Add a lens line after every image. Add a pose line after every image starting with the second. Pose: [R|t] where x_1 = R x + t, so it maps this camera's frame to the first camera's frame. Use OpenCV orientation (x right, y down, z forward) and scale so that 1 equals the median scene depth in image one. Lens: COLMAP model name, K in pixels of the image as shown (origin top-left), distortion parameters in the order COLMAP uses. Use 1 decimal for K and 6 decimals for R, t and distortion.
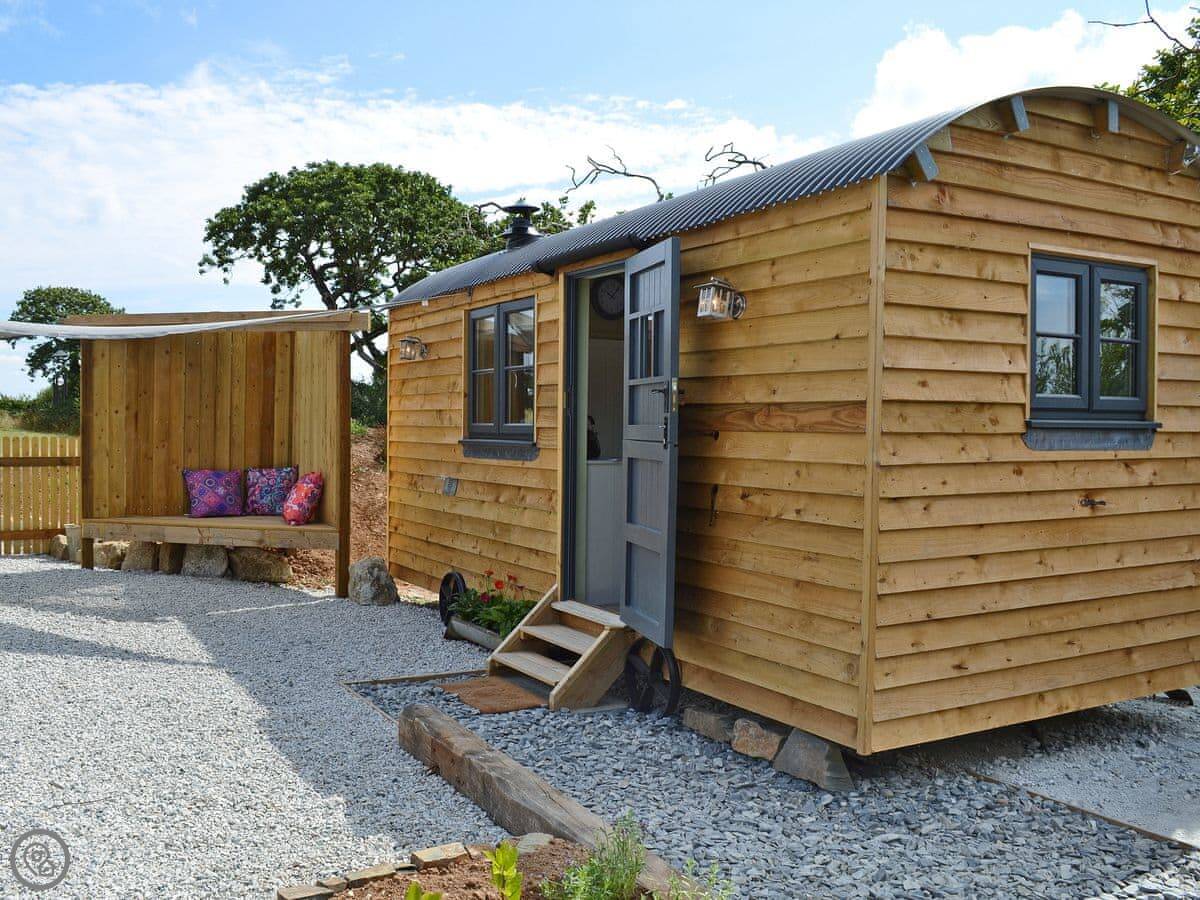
lens RADIAL K [[1166.2, 0, 572.4], [0, 1166.2, 447.2], [0, 0, 1]] dist [-0.107397, -0.003891]
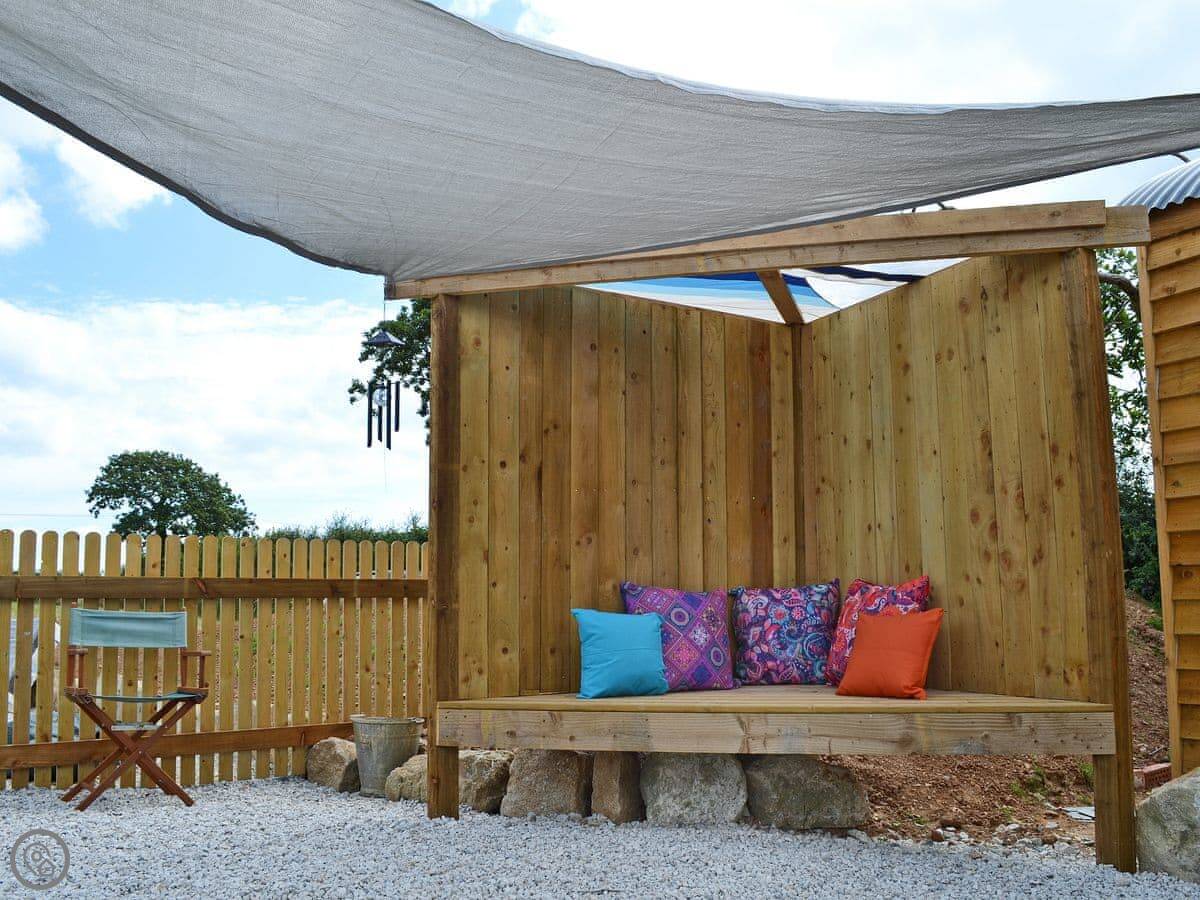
lens RADIAL K [[1121.7, 0, 600.0], [0, 1121.7, 450.0], [0, 0, 1]] dist [-0.043028, 0.002870]
pose [[0.999569, -0.026066, -0.013504, -0.335951], [0.023663, 0.987657, -0.154833, 0.032927], [0.017374, 0.154447, 0.987848, 0.525799]]
